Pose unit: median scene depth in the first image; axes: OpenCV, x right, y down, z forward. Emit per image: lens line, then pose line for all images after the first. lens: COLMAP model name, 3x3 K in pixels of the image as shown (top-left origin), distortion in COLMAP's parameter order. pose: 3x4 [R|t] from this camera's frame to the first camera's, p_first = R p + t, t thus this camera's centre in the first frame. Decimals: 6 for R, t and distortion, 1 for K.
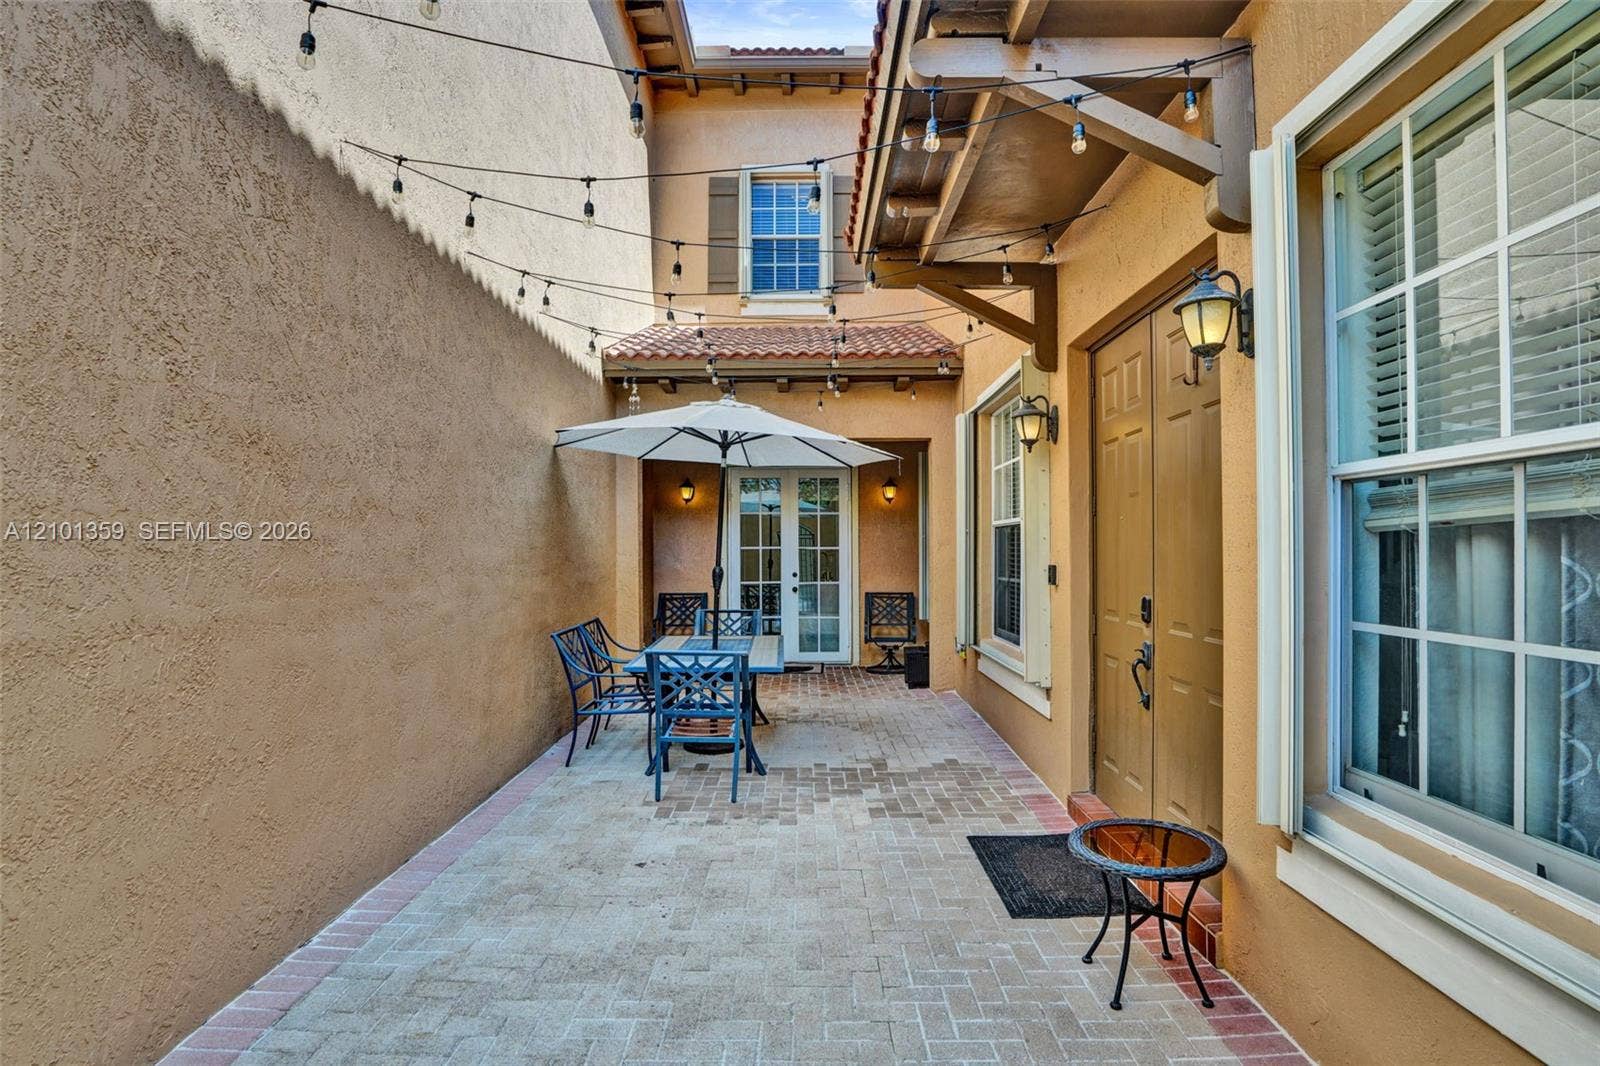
lens RADIAL K [[888.8, 0, 800.0], [0, 888.8, 533.0], [0, 0, 1]] dist [-0.084584, 0.044690]
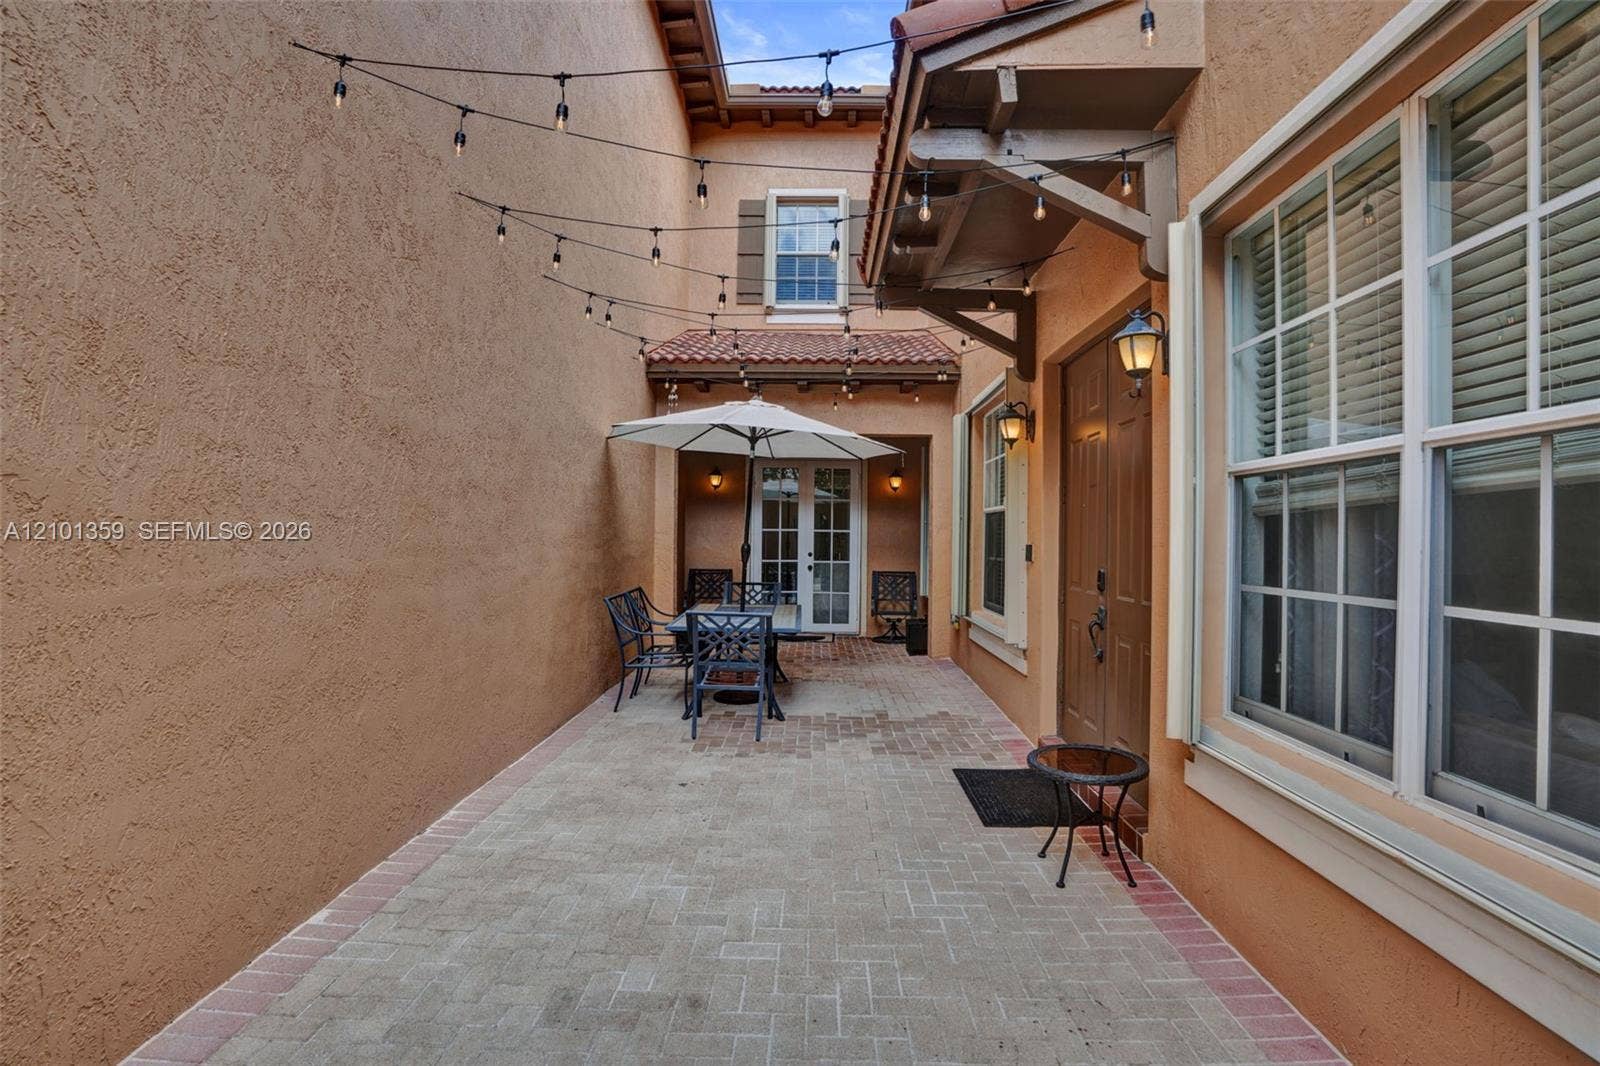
lens RADIAL K [[813.8, 0, 815.6], [0, 813.8, 530.0], [0, 0, 1]] dist [-0.069748, 0.031949]
pose [[0.999897, 0.014300, 0.001544, -0.004702], [-0.014320, 0.999802, 0.013837, 0.007796], [-0.001345, -0.013857, 0.999903, -0.126252]]
